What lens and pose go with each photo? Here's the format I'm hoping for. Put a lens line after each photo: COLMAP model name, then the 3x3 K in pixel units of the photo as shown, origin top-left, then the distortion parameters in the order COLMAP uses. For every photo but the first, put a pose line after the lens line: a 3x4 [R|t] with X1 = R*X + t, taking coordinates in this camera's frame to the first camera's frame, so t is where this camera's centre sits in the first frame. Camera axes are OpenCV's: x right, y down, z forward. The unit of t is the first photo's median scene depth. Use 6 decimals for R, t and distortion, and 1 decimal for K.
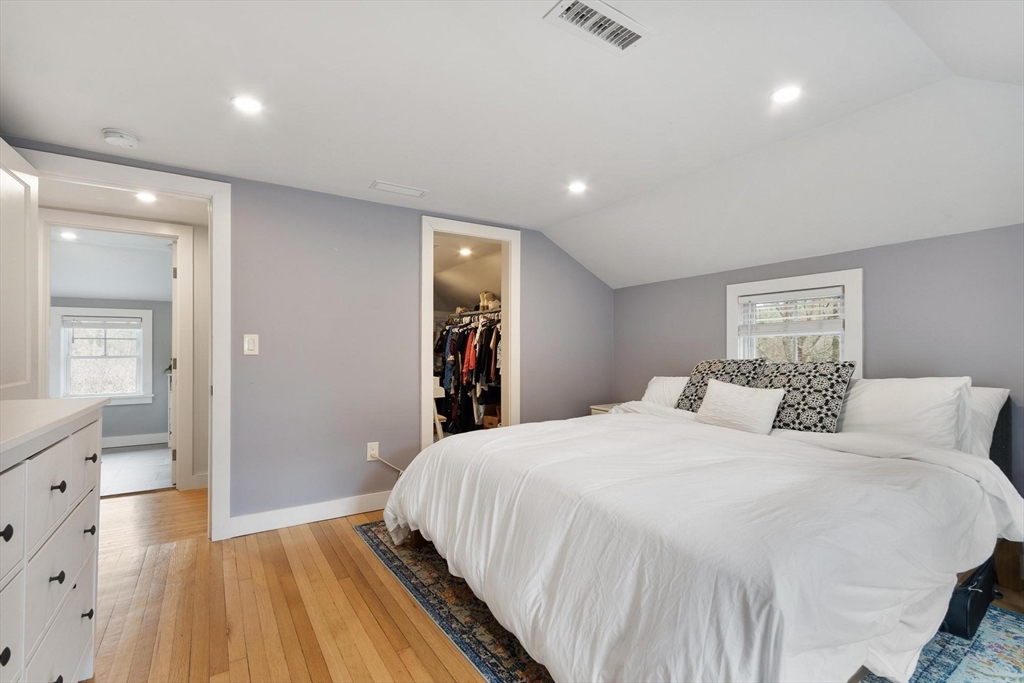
lens RADIAL K [[456.5, 0, 508.9], [0, 456.5, 346.8], [0, 0, 1]] dist [-0.001157, -0.000118]
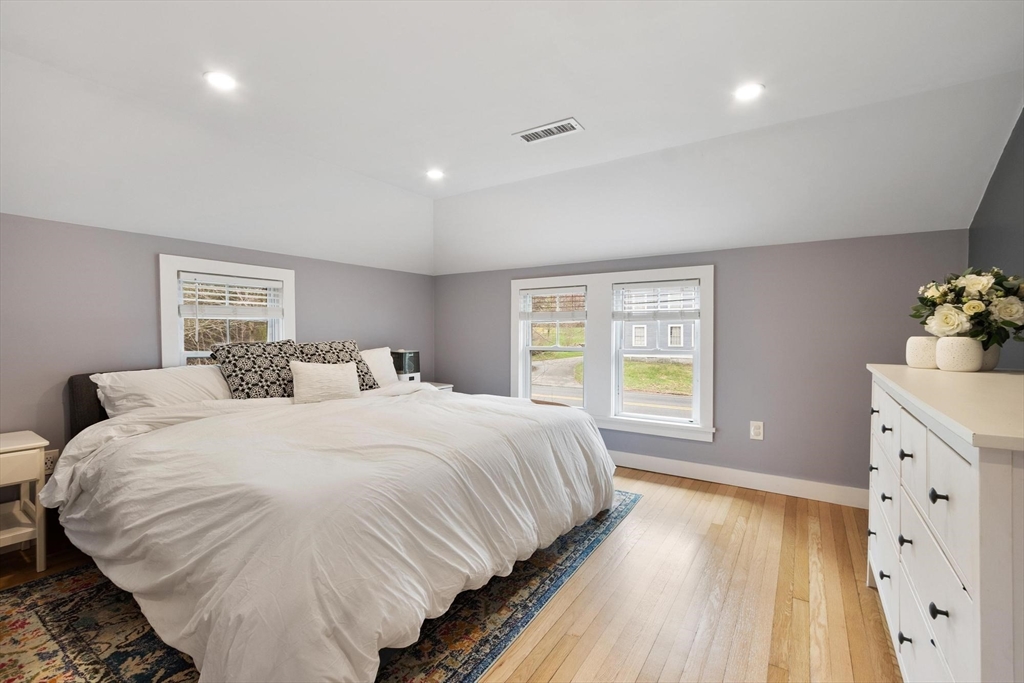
lens RADIAL K [[456.5, 0, 509.7], [0, 456.5, 335.0], [0, 0, 1]] dist [-0.001157, -0.000118]
pose [[-0.407452, -0.006680, 0.913202, -0.972602], [-0.006432, 0.999969, 0.004445, 0.006561], [-0.913204, -0.004063, -0.407482, 1.384152]]
